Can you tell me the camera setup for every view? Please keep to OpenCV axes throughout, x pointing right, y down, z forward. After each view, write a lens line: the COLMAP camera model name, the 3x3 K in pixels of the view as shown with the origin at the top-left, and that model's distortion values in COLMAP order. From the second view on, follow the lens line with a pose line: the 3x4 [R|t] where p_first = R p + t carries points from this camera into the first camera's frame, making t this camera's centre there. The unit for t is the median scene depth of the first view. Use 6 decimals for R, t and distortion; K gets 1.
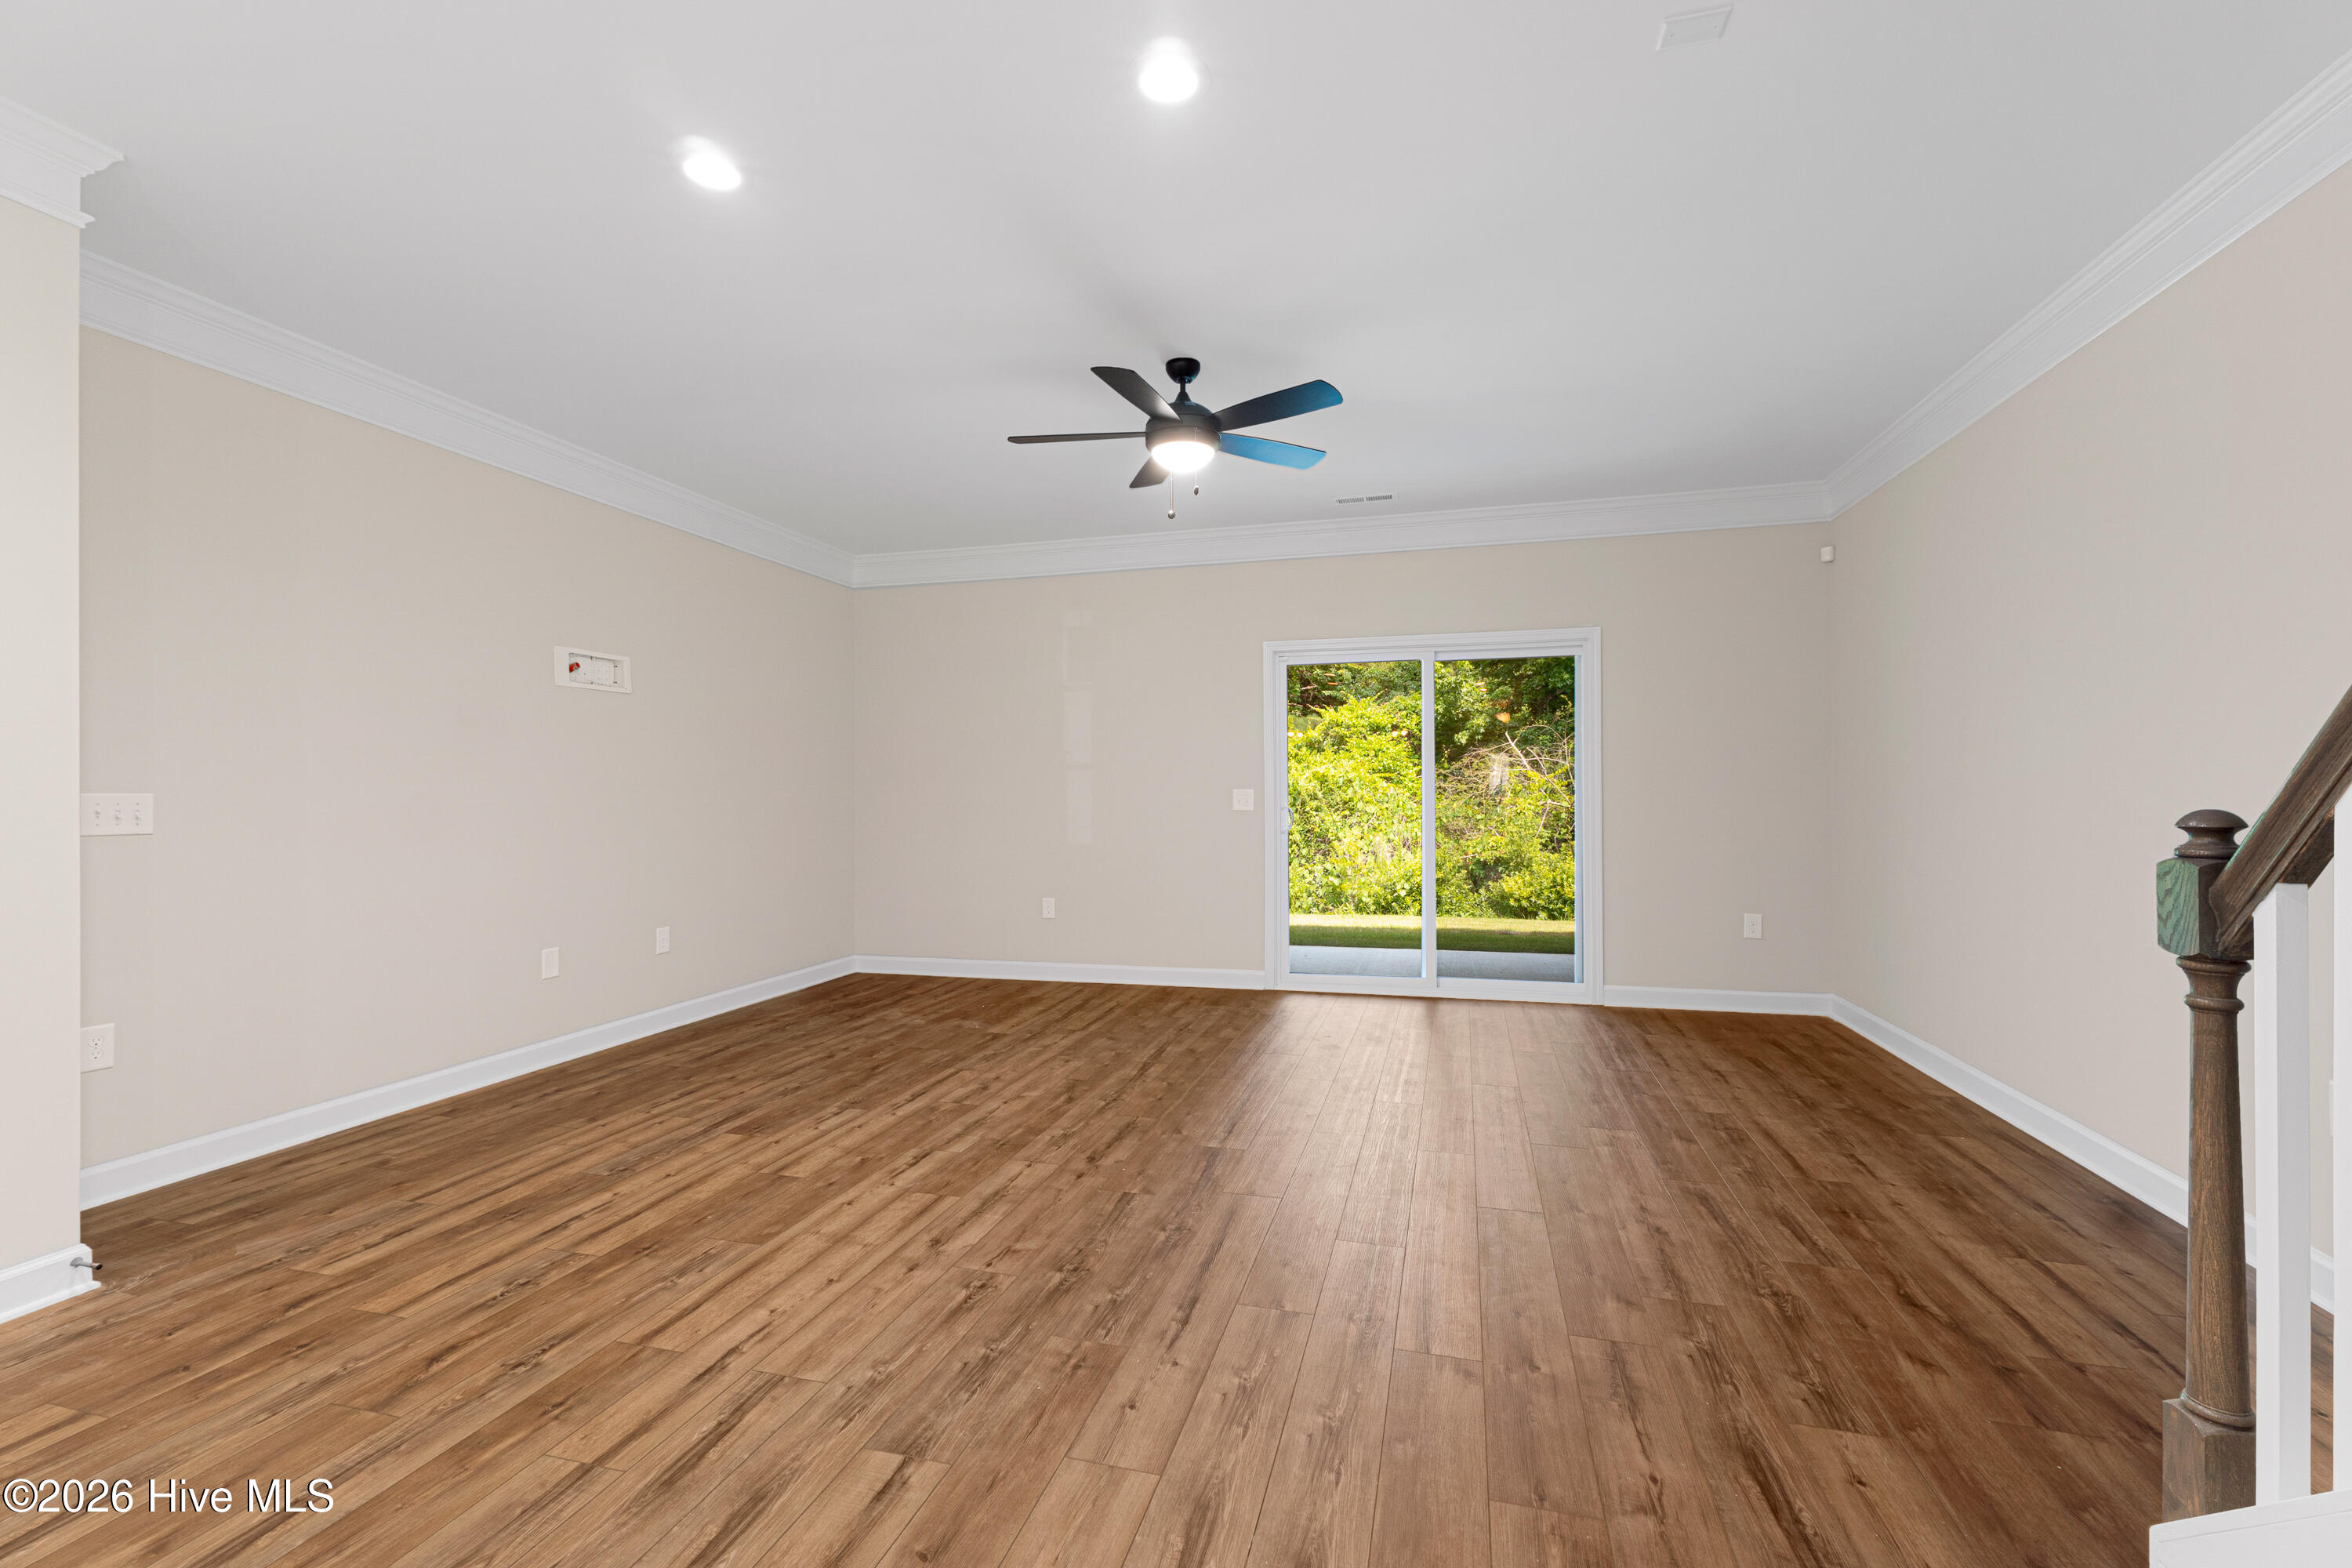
lens RADIAL K [[1000.0, 0, 1195.5], [0, 1000.0, 788.8], [0, 0, 1]] dist [0.008384, -0.000029]
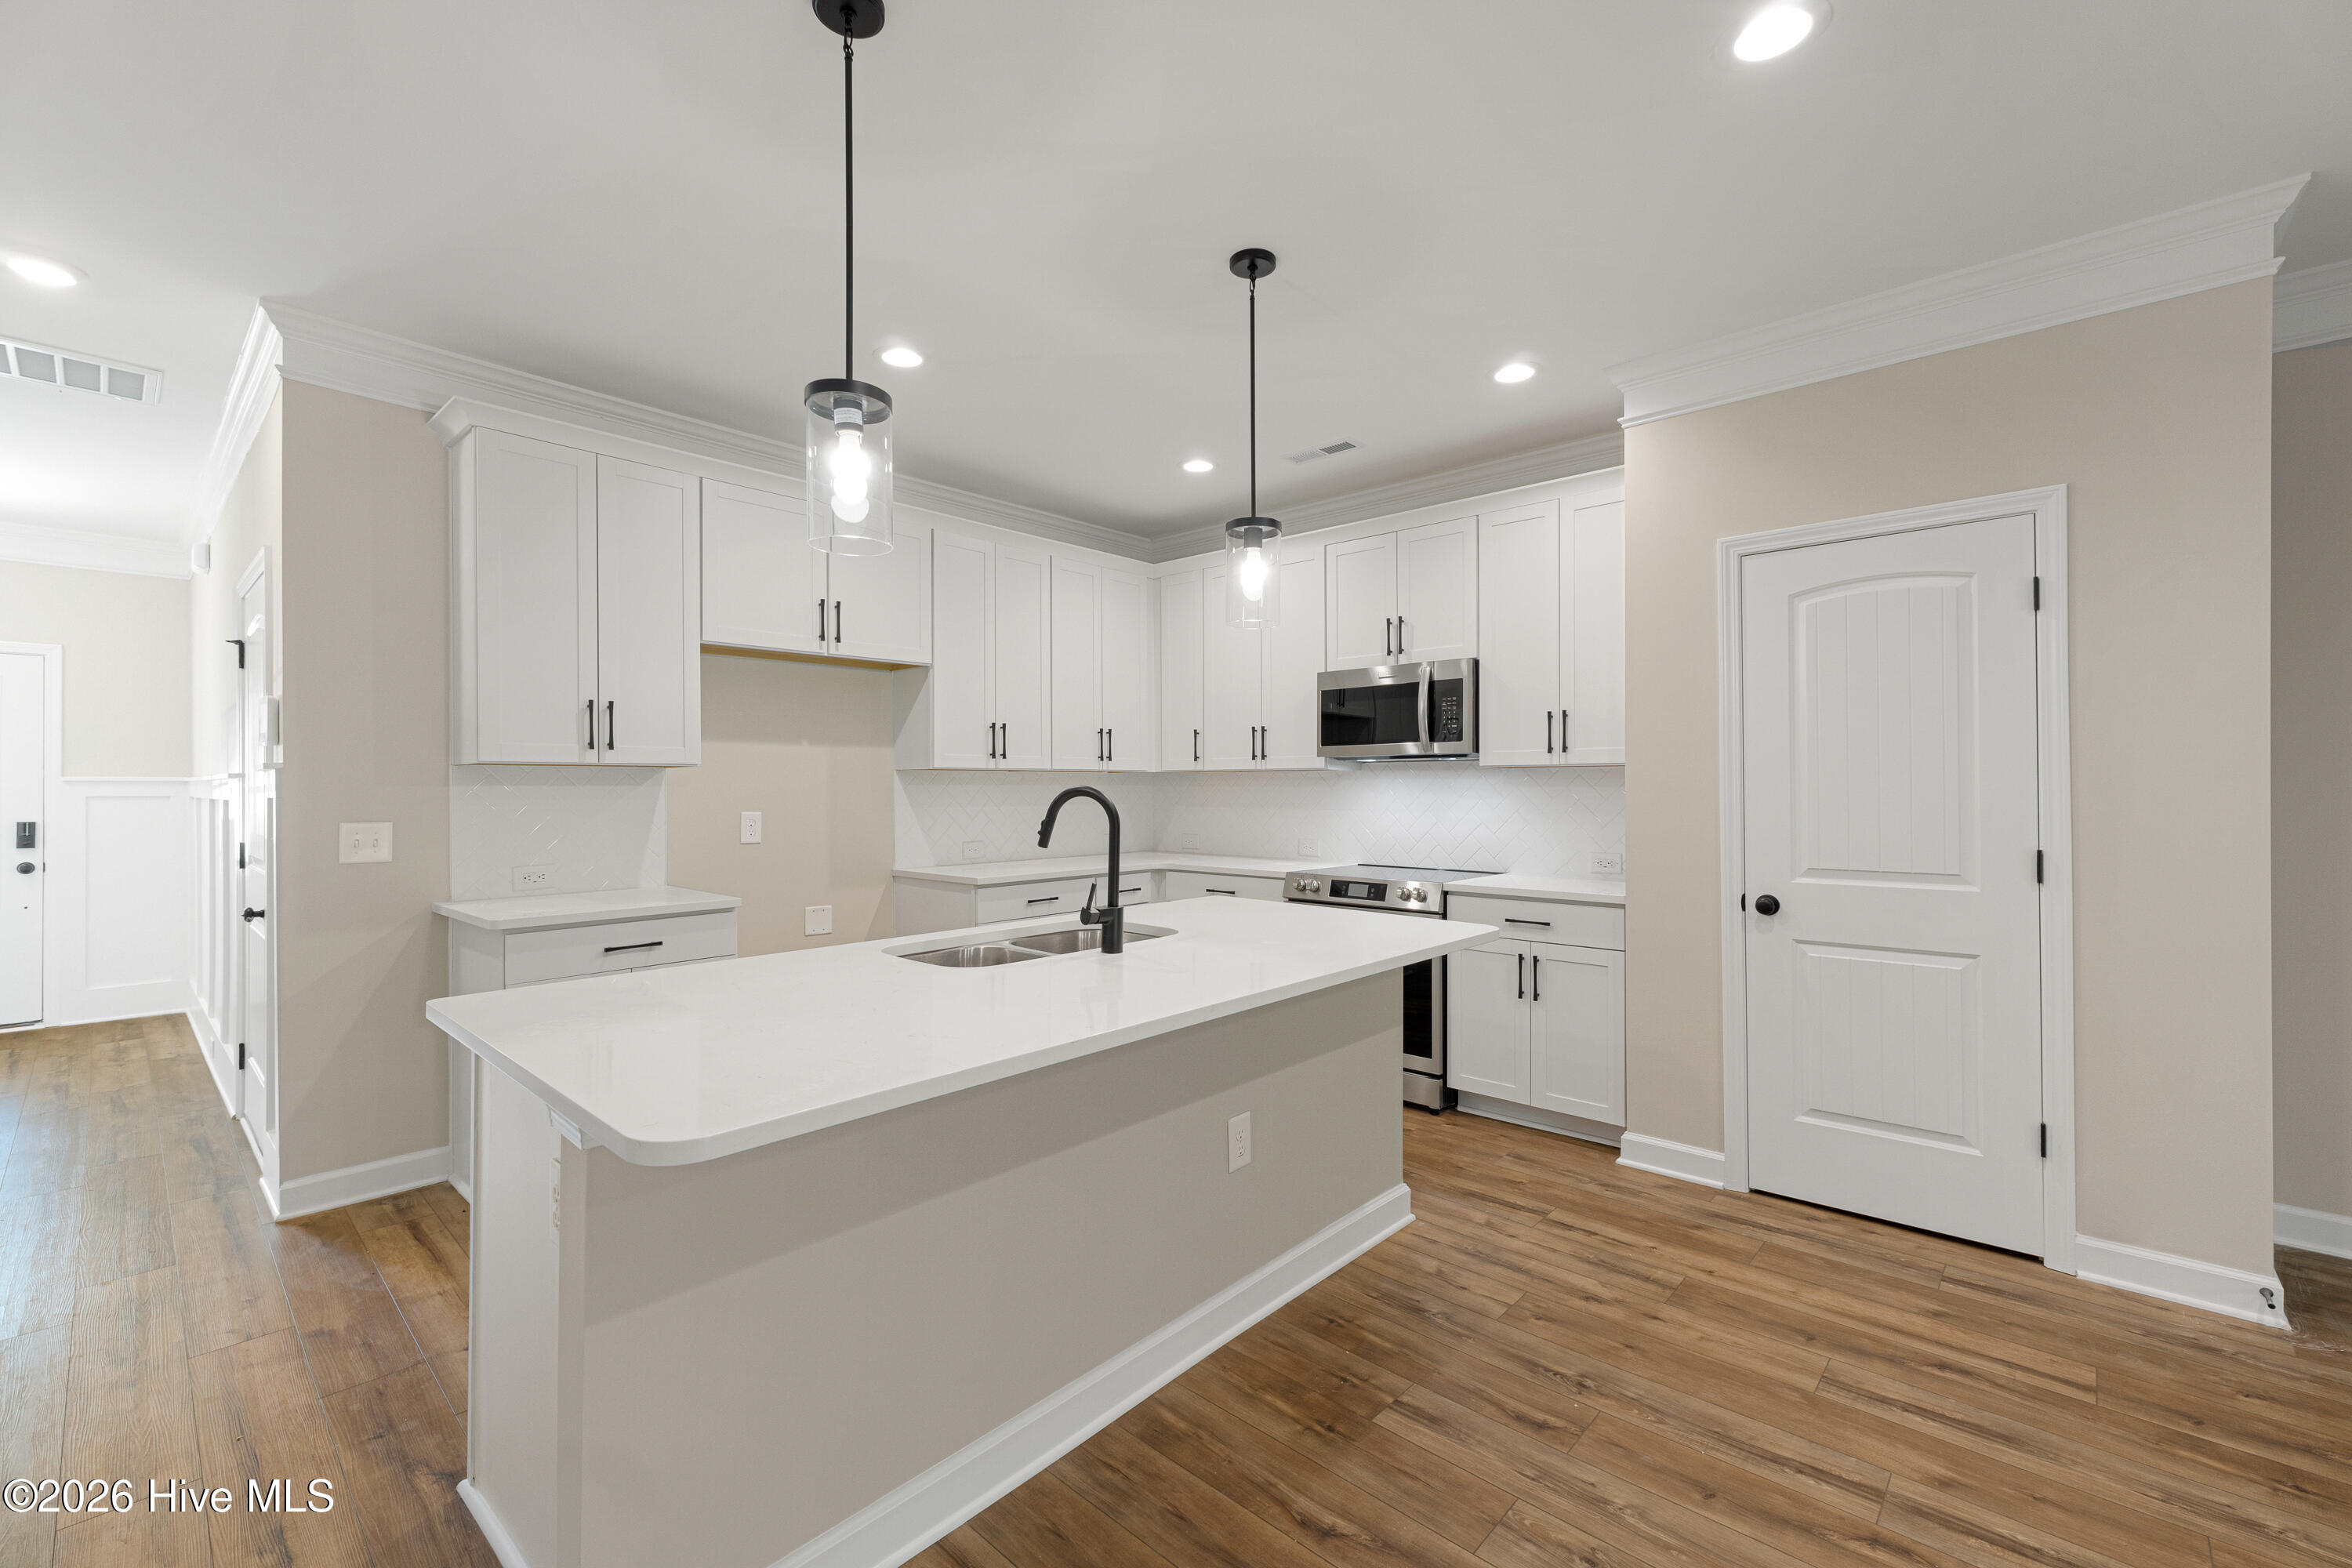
lens RADIAL K [[977.8, 0, 1180.0], [0, 977.8, 780.4], [0, 0, 1]] dist [0.002407, 0.000070]
pose [[-0.468238, 0.004705, -0.883590, 0.181011], [0.010066, 0.999949, -0.000010, -0.039573], [0.883545, -0.008898, -0.468261, 0.317695]]
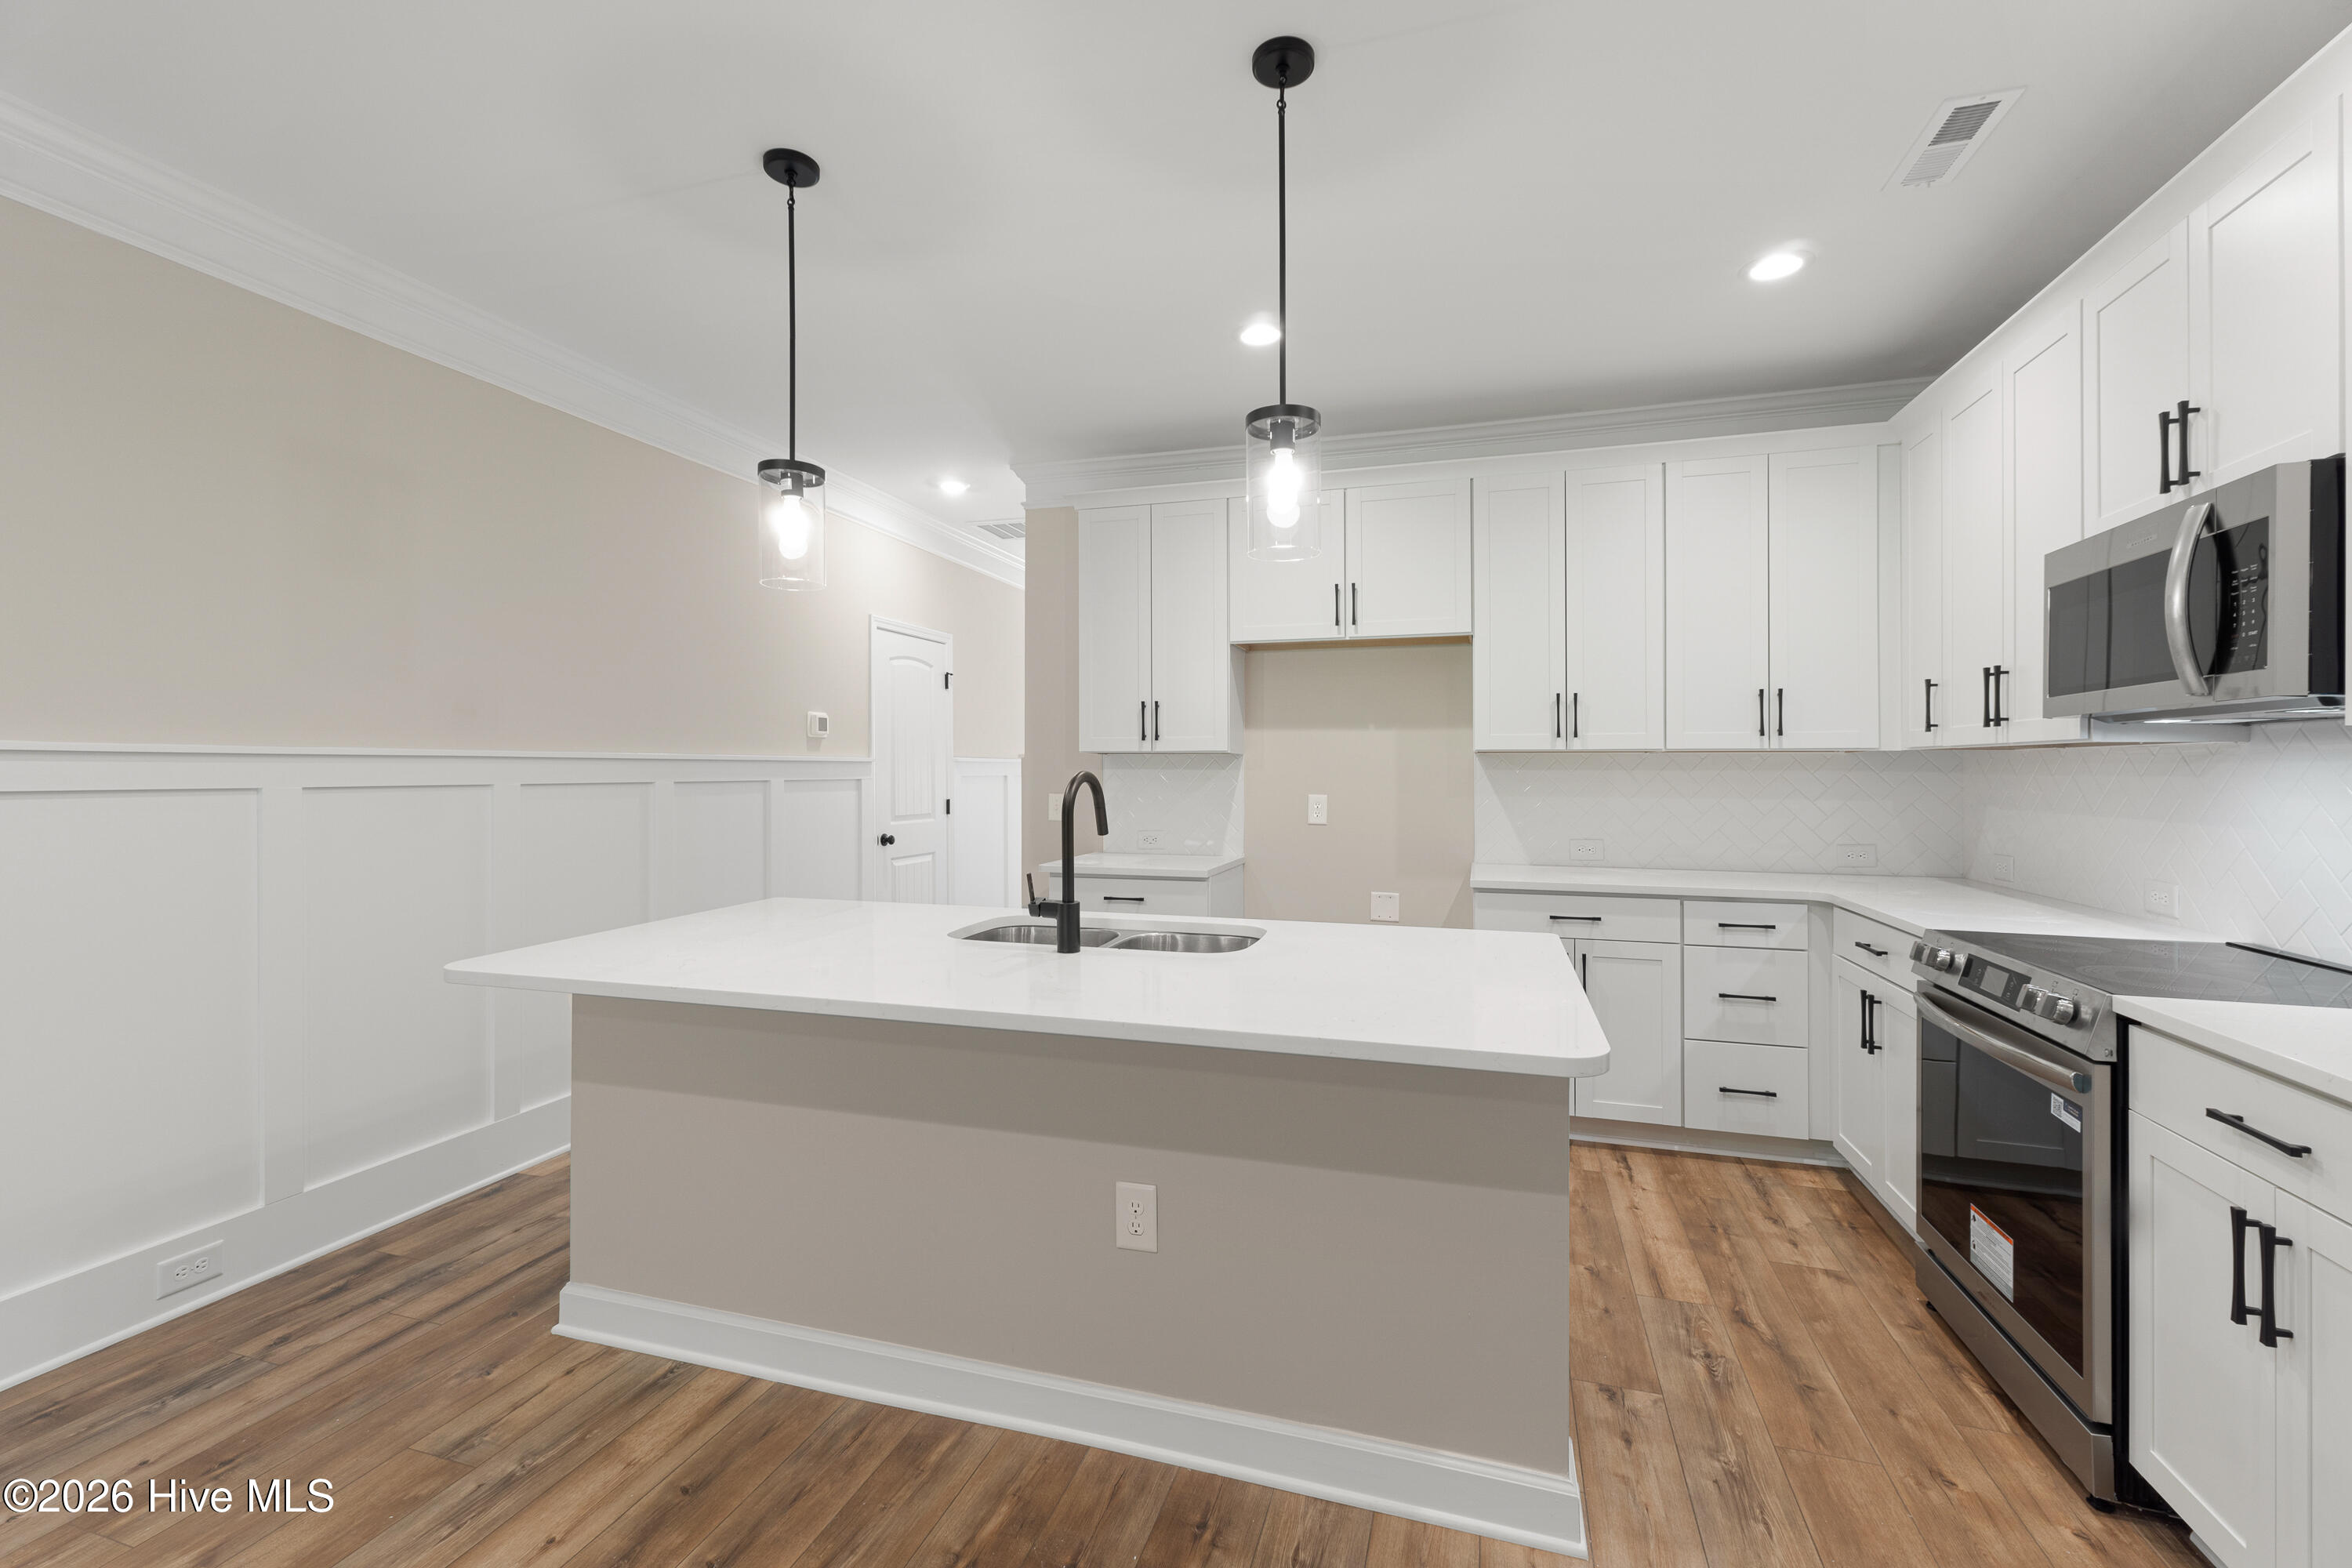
lens RADIAL K [[1010.3, 0, 1186.1], [0, 1010.3, 767.2], [0, 0, 1]] dist [0.000866, 0.000167]
pose [[-0.998357, 0.006297, 0.056959, -0.445688], [0.005740, 0.999934, -0.009929, -0.031509], [-0.057018, -0.009586, -0.998327, 0.570653]]
